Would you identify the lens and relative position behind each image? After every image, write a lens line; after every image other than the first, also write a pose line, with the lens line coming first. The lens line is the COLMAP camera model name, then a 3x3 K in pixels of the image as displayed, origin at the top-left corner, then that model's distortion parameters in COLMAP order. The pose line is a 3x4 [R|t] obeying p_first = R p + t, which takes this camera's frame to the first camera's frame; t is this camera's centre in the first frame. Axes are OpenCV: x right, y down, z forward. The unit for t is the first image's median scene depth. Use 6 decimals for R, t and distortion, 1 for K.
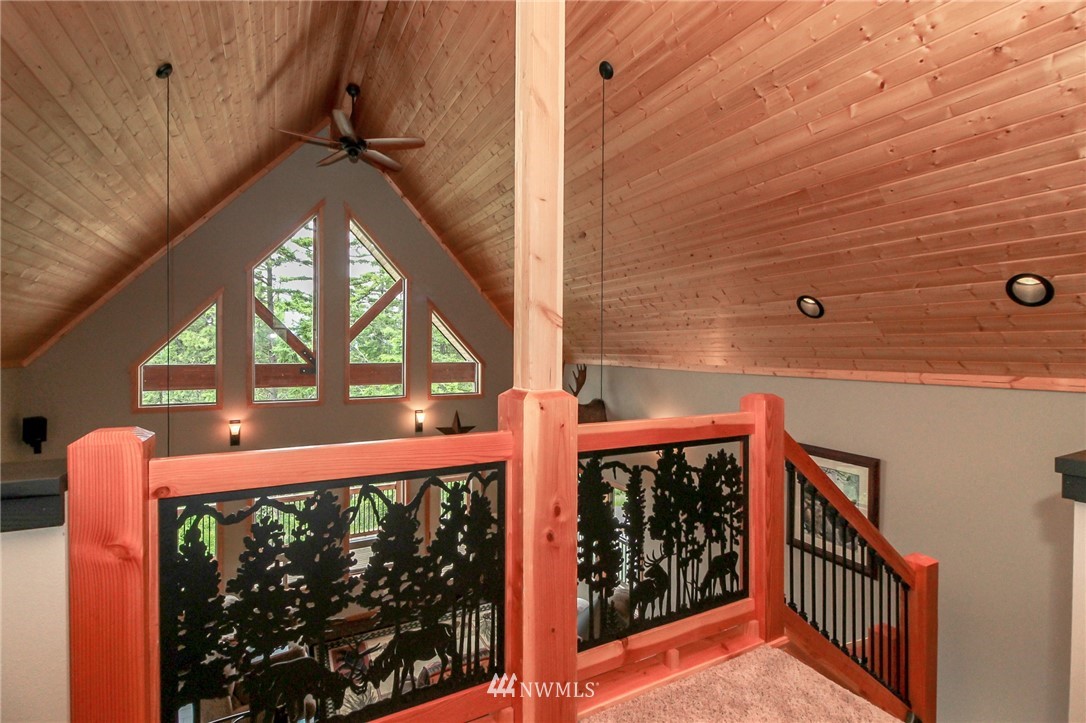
lens RADIAL K [[496.0, 0, 541.1], [0, 496.0, 355.1], [0, 0, 1]] dist [0.003397, -0.000164]
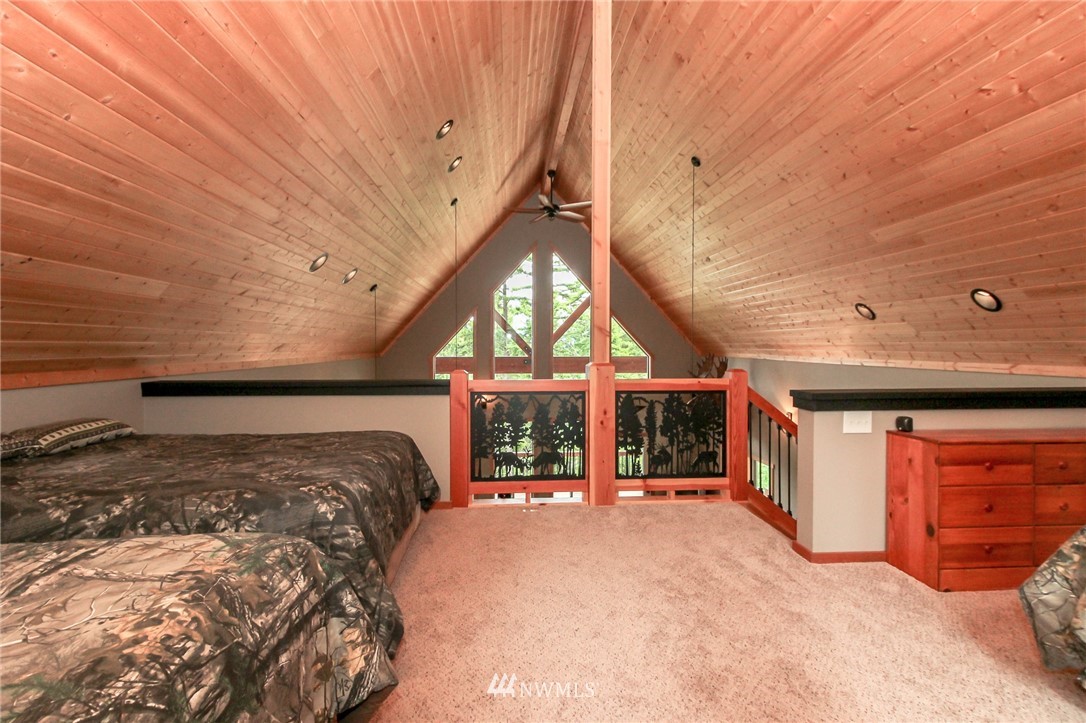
lens RADIAL K [[496.0, 0, 541.1], [0, 496.0, 355.1], [0, 0, 1]] dist [0.003397, -0.000164]
pose [[0.909476, 0.001893, -0.415753, 0.561878], [0.001421, 0.999970, 0.007663, 0.012052], [0.415755, -0.007560, 0.909445, -0.985896]]
